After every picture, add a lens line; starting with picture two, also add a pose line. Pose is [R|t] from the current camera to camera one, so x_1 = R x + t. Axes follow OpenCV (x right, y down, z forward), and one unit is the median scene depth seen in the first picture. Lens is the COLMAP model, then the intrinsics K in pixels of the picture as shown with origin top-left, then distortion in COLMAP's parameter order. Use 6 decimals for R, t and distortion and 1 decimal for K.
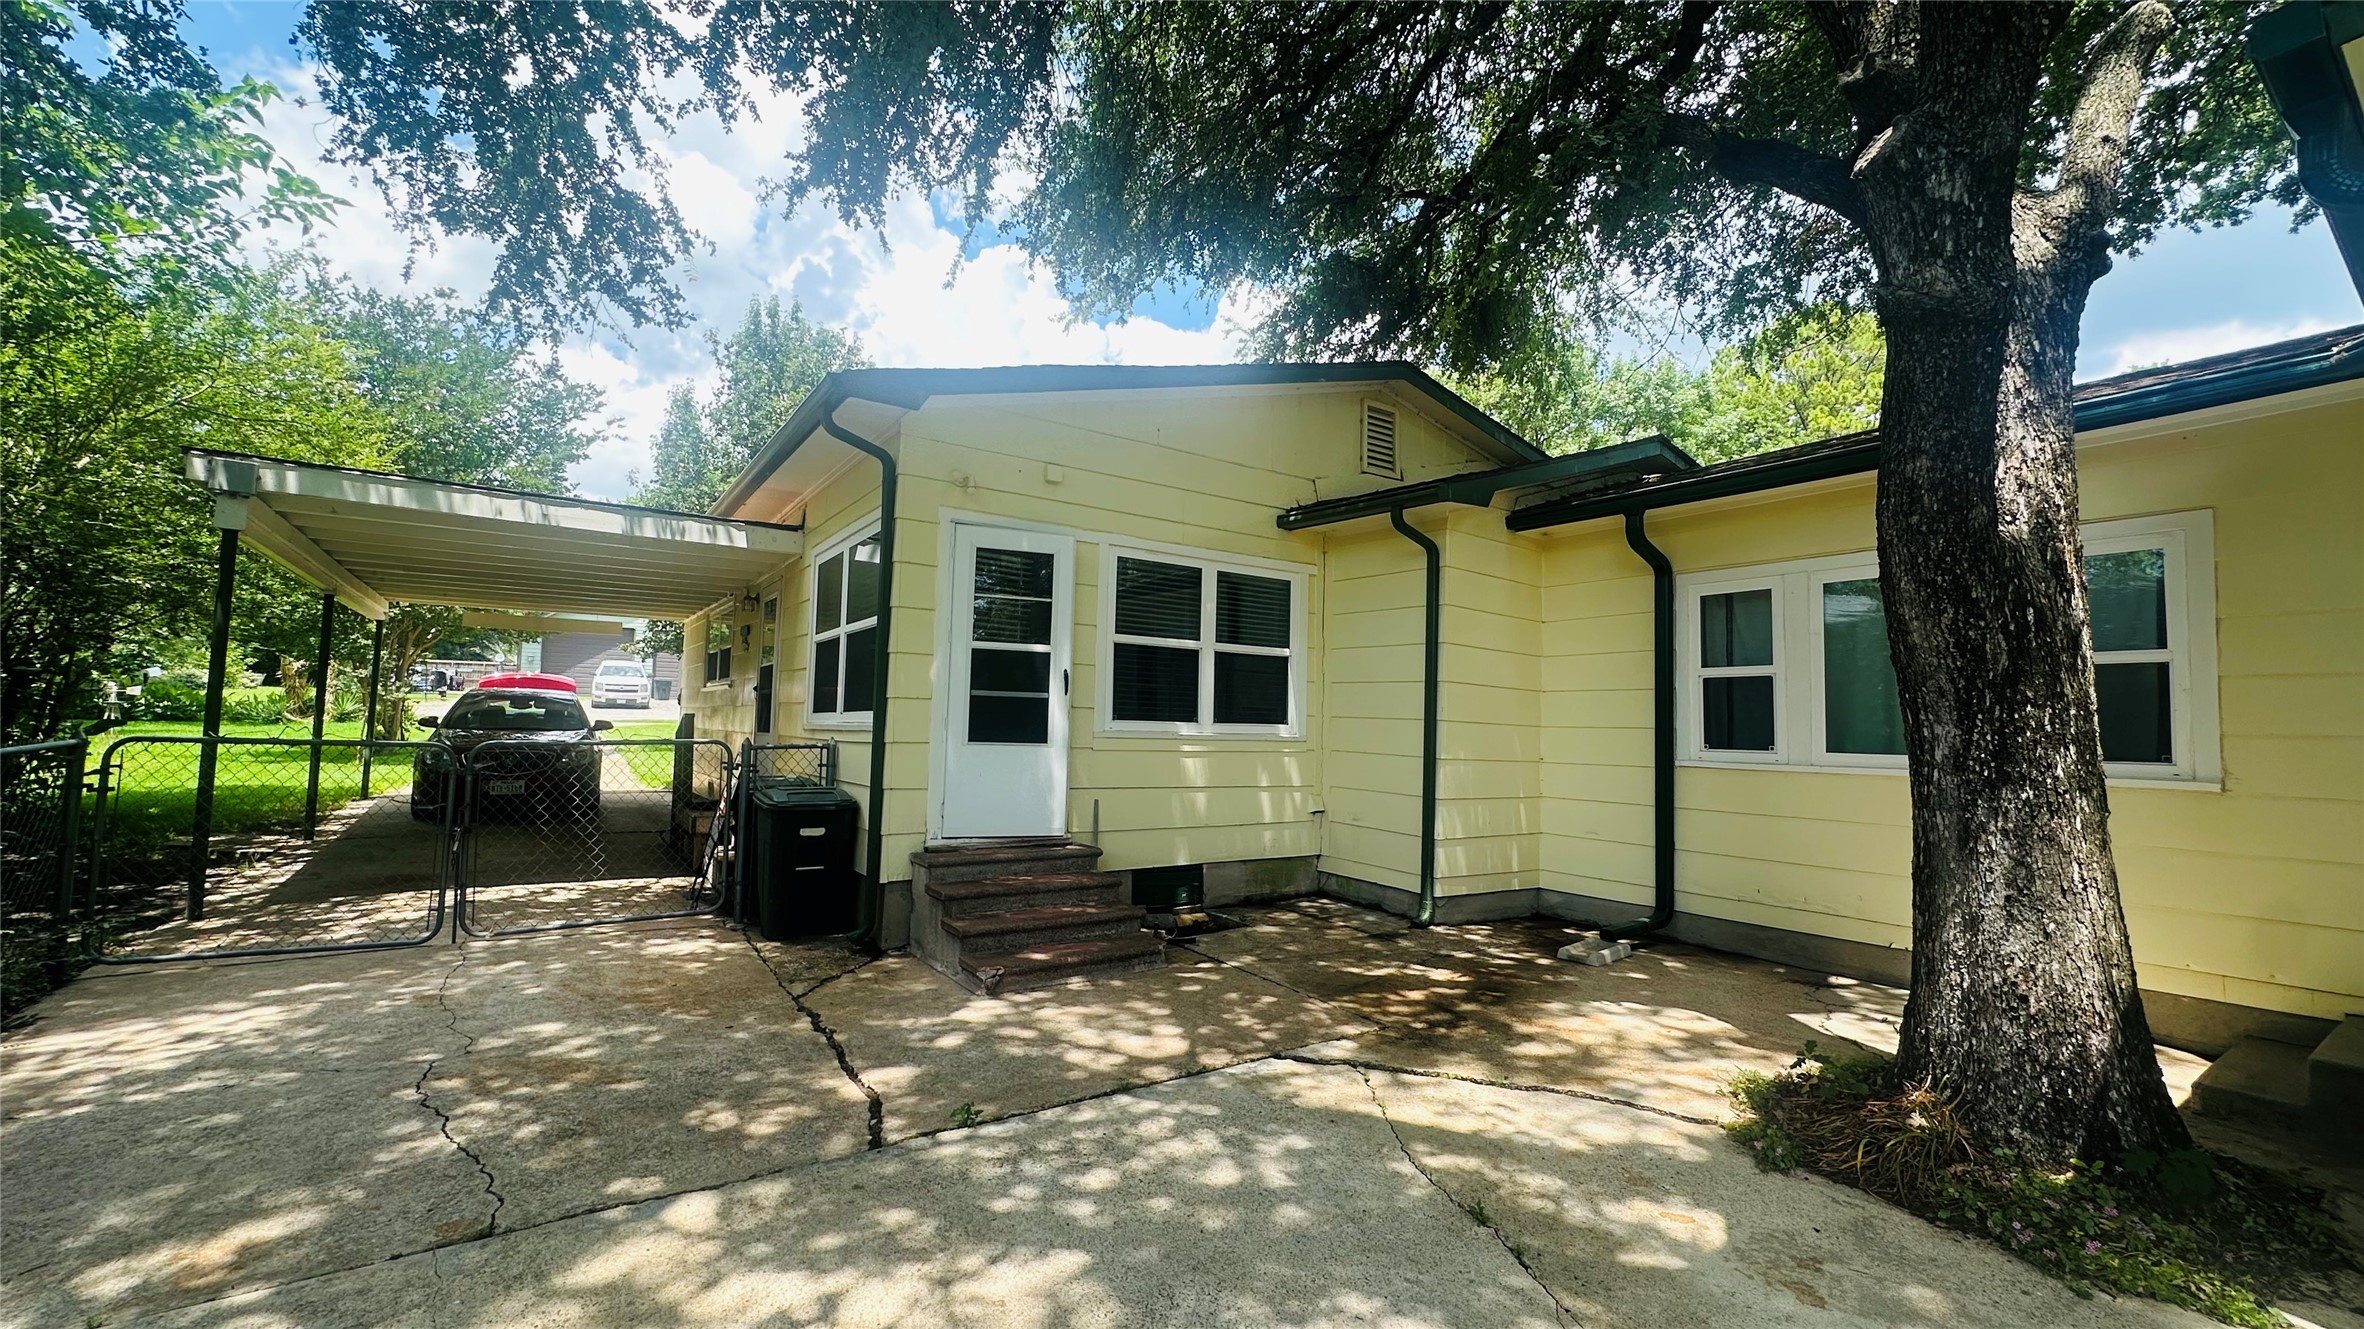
lens RADIAL K [[950.2, 0, 1182.0], [0, 950.2, 664.5], [0, 0, 1]] dist [-0.001983, -0.000116]
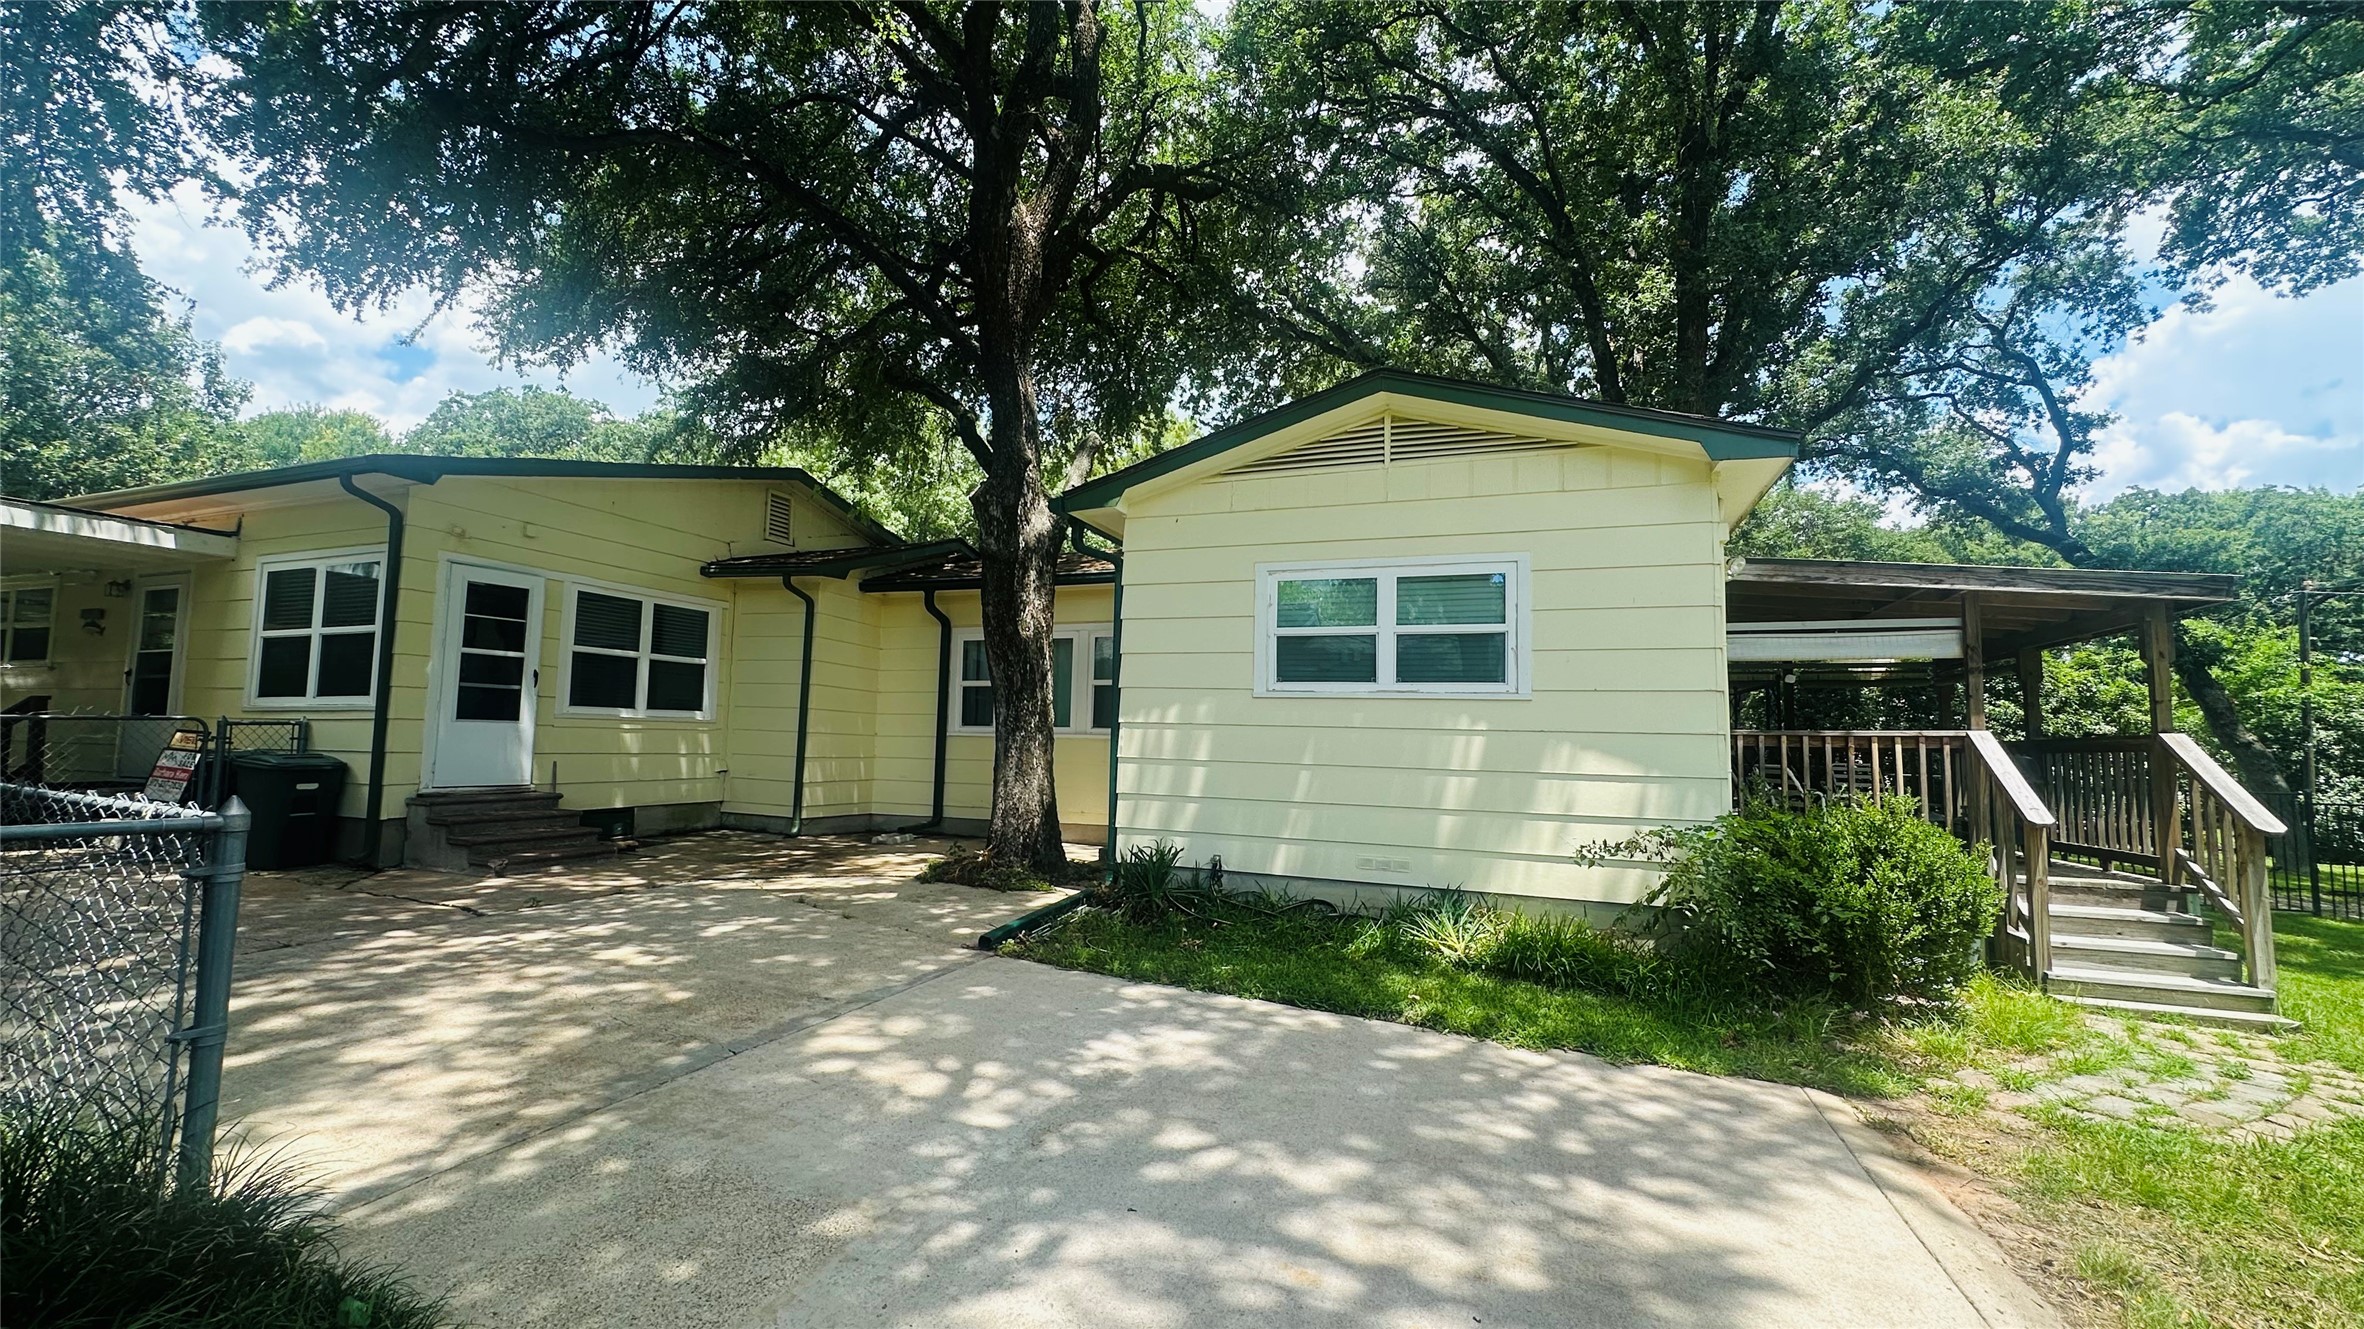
lens RADIAL K [[950.2, 0, 1182.0], [0, 950.2, 664.5], [0, 0, 1]] dist [-0.001983, -0.000116]
pose [[0.819975, 0.037780, 0.571151, -0.133862], [-0.037986, 0.999211, -0.011560, -0.021324], [-0.571138, -0.012217, 0.820763, -0.684614]]
